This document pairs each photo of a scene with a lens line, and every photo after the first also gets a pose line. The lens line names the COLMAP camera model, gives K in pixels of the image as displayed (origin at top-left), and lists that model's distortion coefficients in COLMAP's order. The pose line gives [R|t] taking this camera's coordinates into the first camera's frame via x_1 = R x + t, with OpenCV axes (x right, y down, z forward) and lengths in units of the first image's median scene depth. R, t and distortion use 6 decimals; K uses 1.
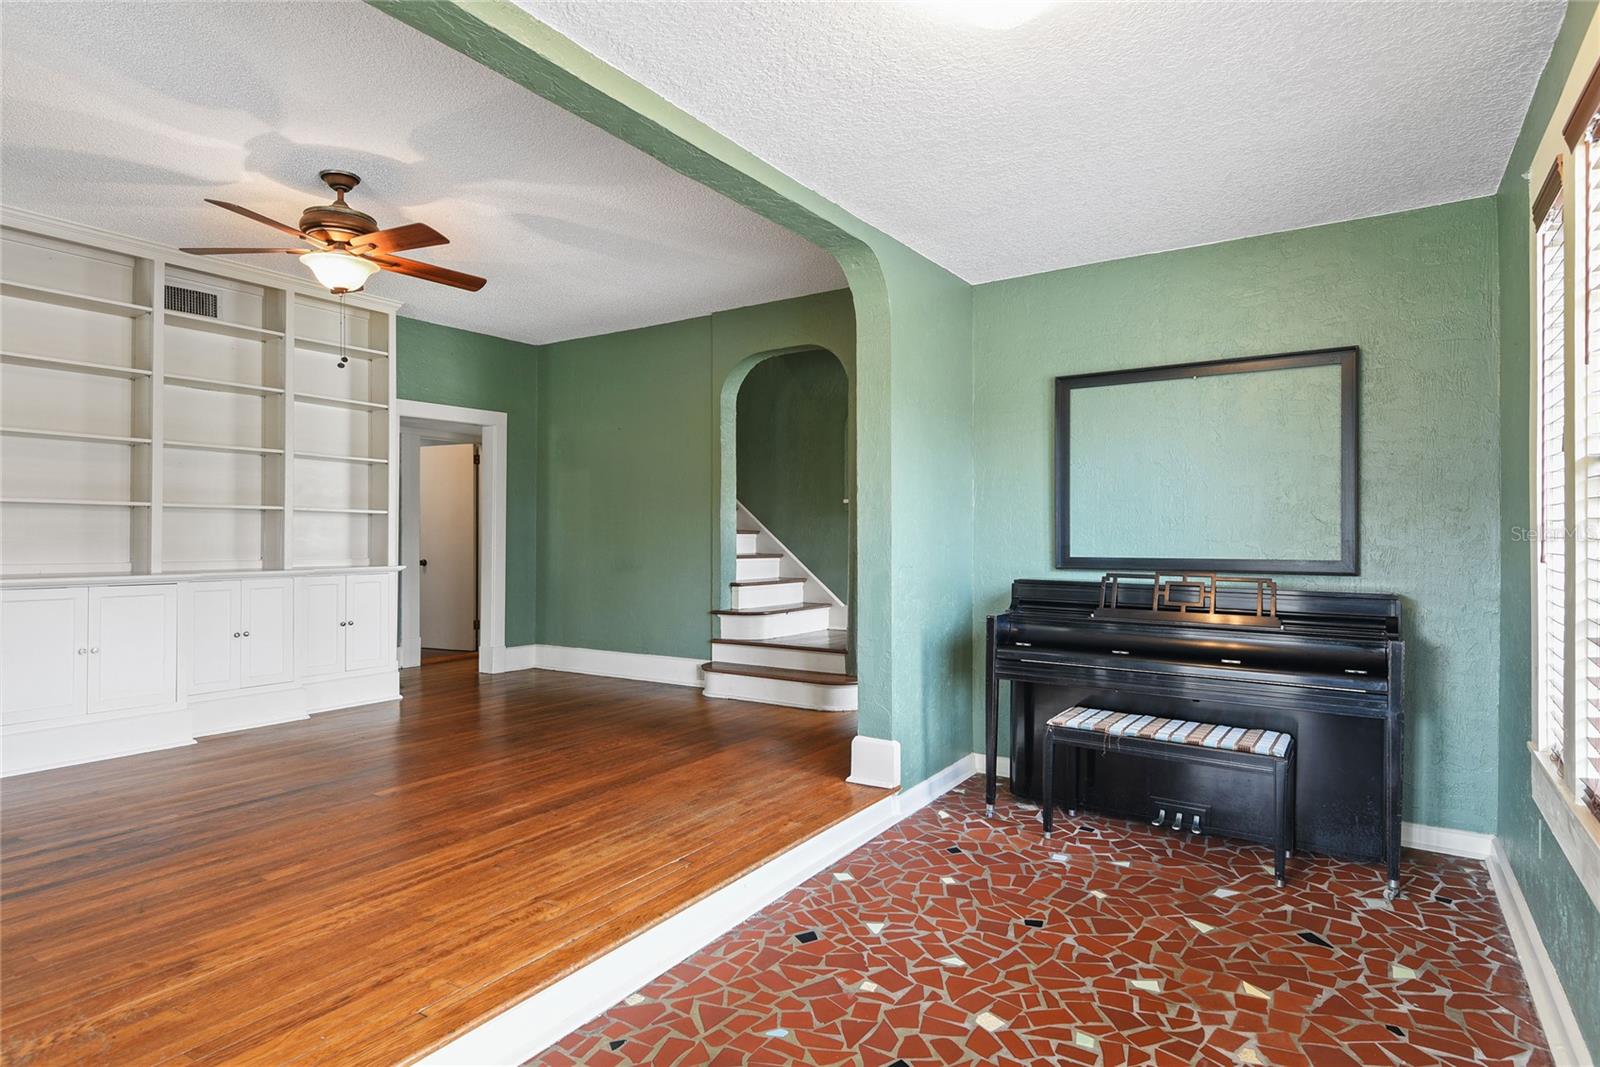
lens RADIAL K [[864.7, 0, 791.0], [0, 864.7, 540.1], [0, 0, 1]] dist [-0.009207, -0.001685]
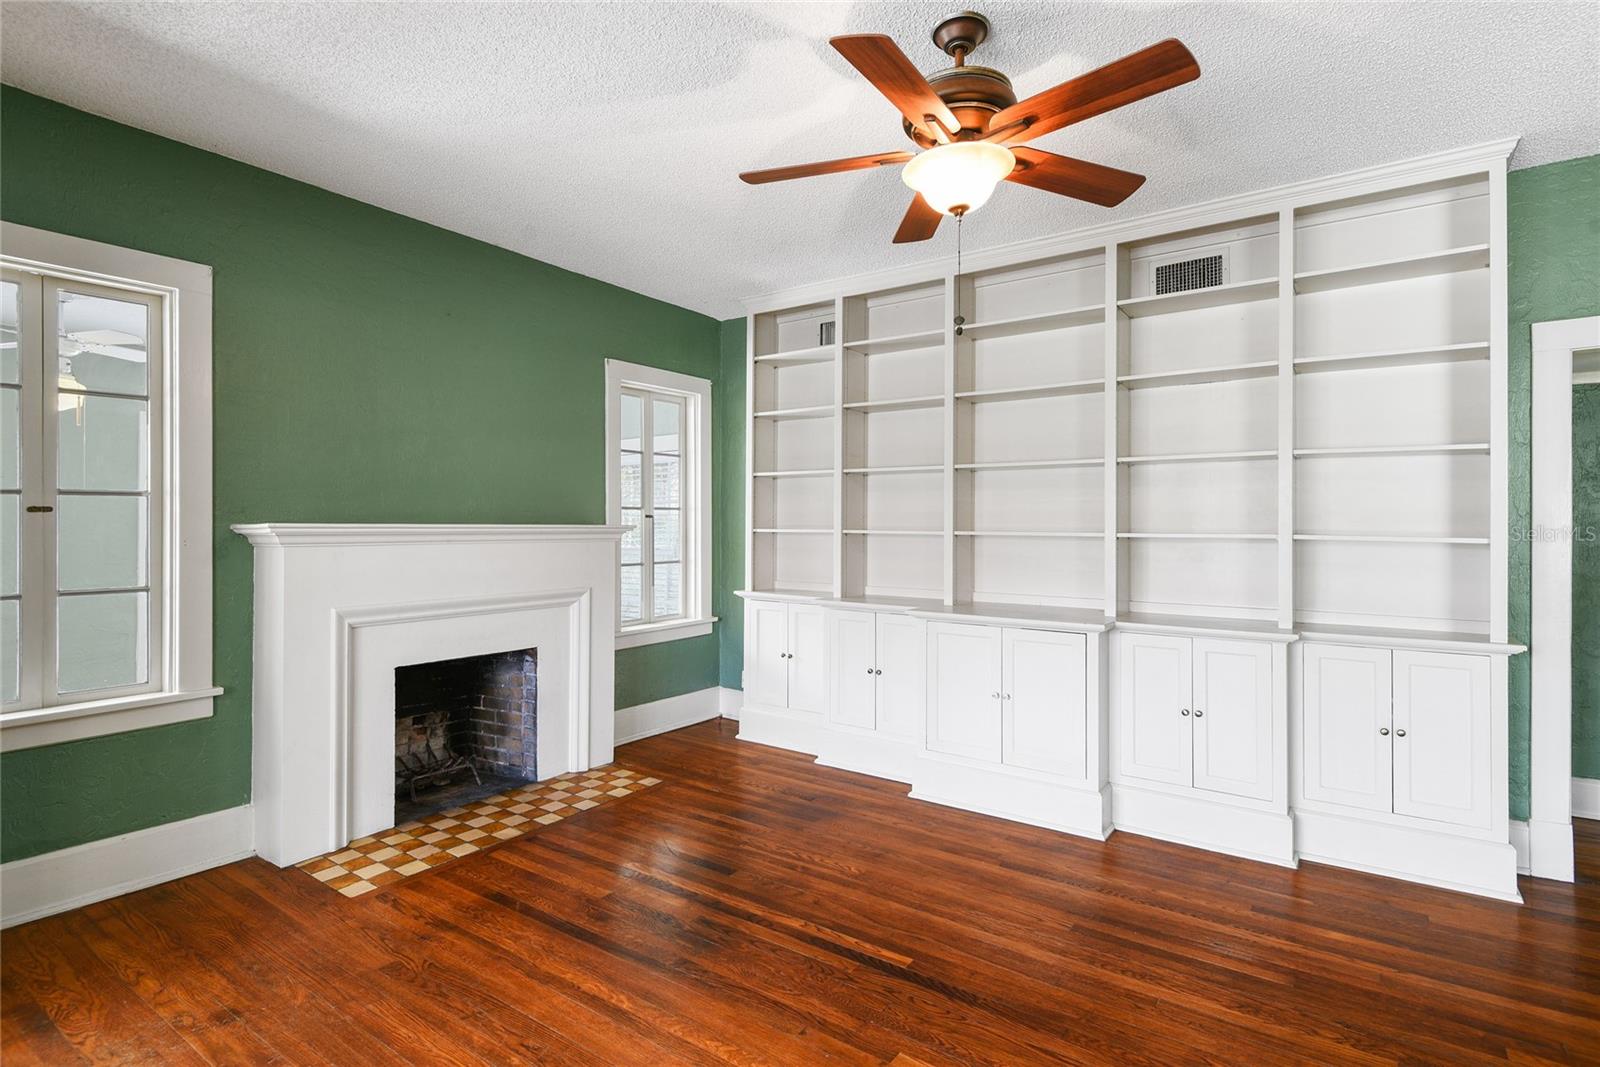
lens RADIAL K [[796.3, 0, 801.5], [0, 796.3, 525.4], [0, 0, 1]] dist [0.039937, -0.026623]
pose [[-0.018711, -0.005065, -0.999812, 0.064090], [-0.005314, 0.999974, -0.004967, -0.059223], [0.999811, 0.005220, -0.018737, 0.921474]]
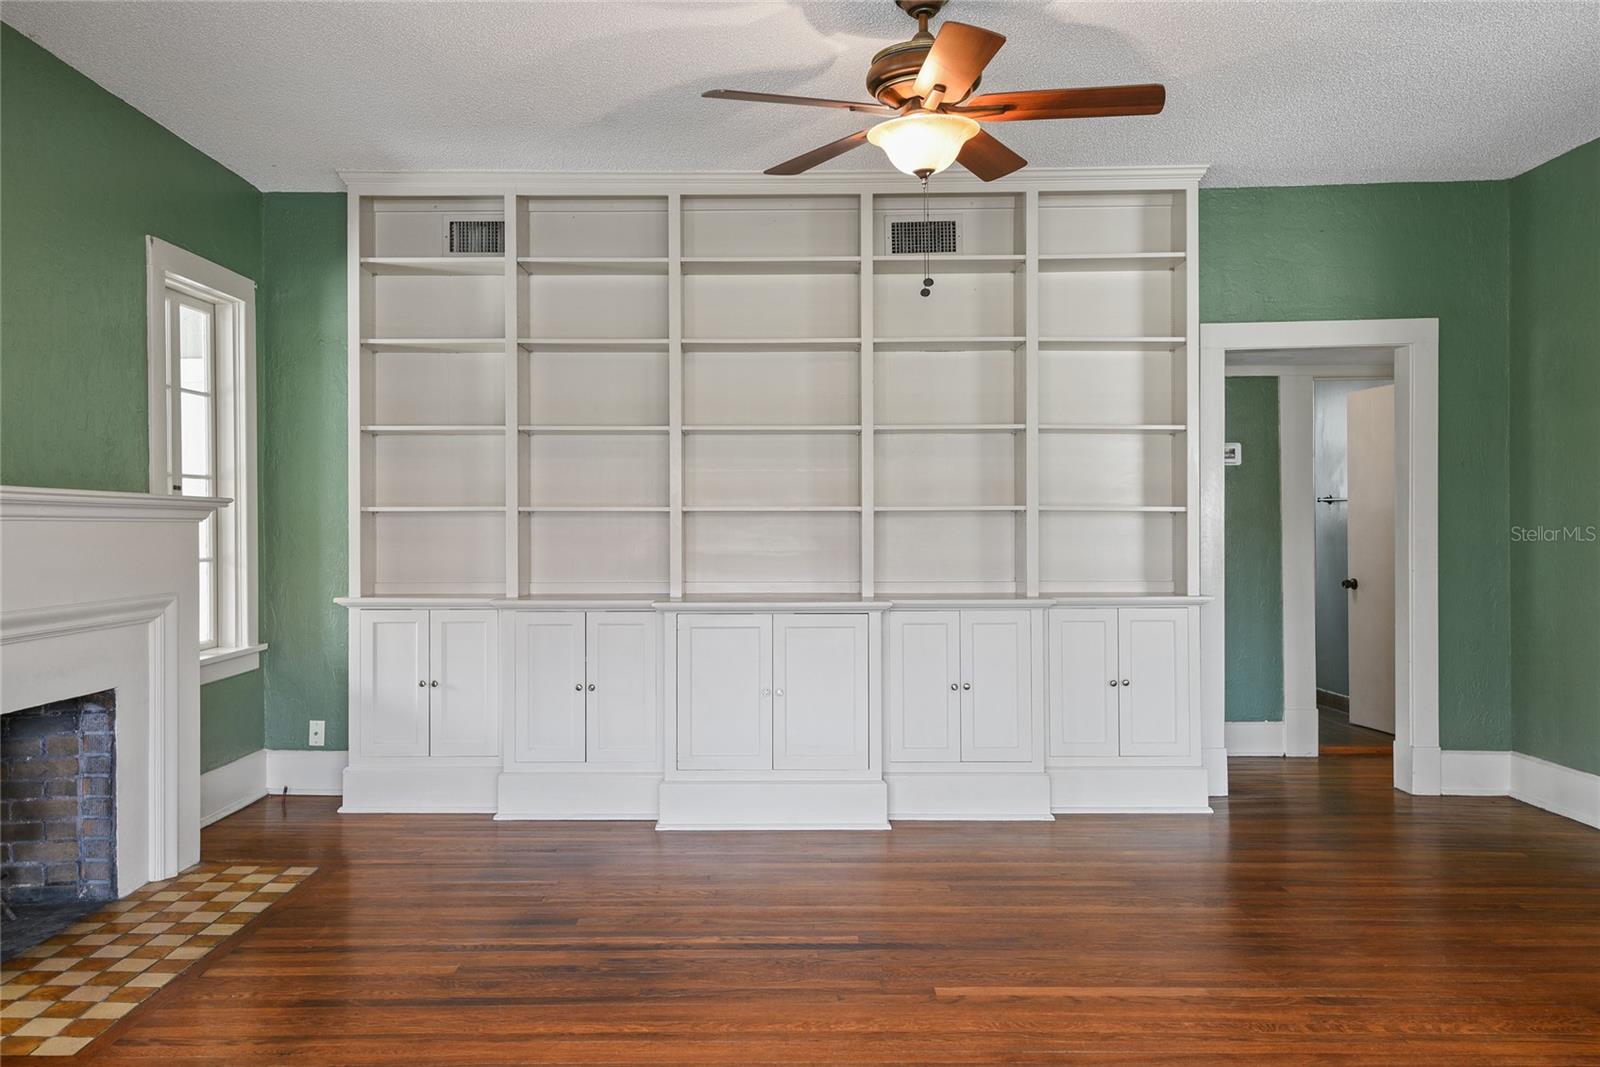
lens RADIAL K [[1217.3, 0, 759.3], [0, 1217.3, 528.4], [0, 0, 1]] dist [0.023713, -0.004250]
pose [[0.534005, -0.005000, -0.845466, 0.176009], [0.004788, 0.999984, -0.002889, -0.027317], [0.845468, -0.002505, 0.534021, 0.427277]]
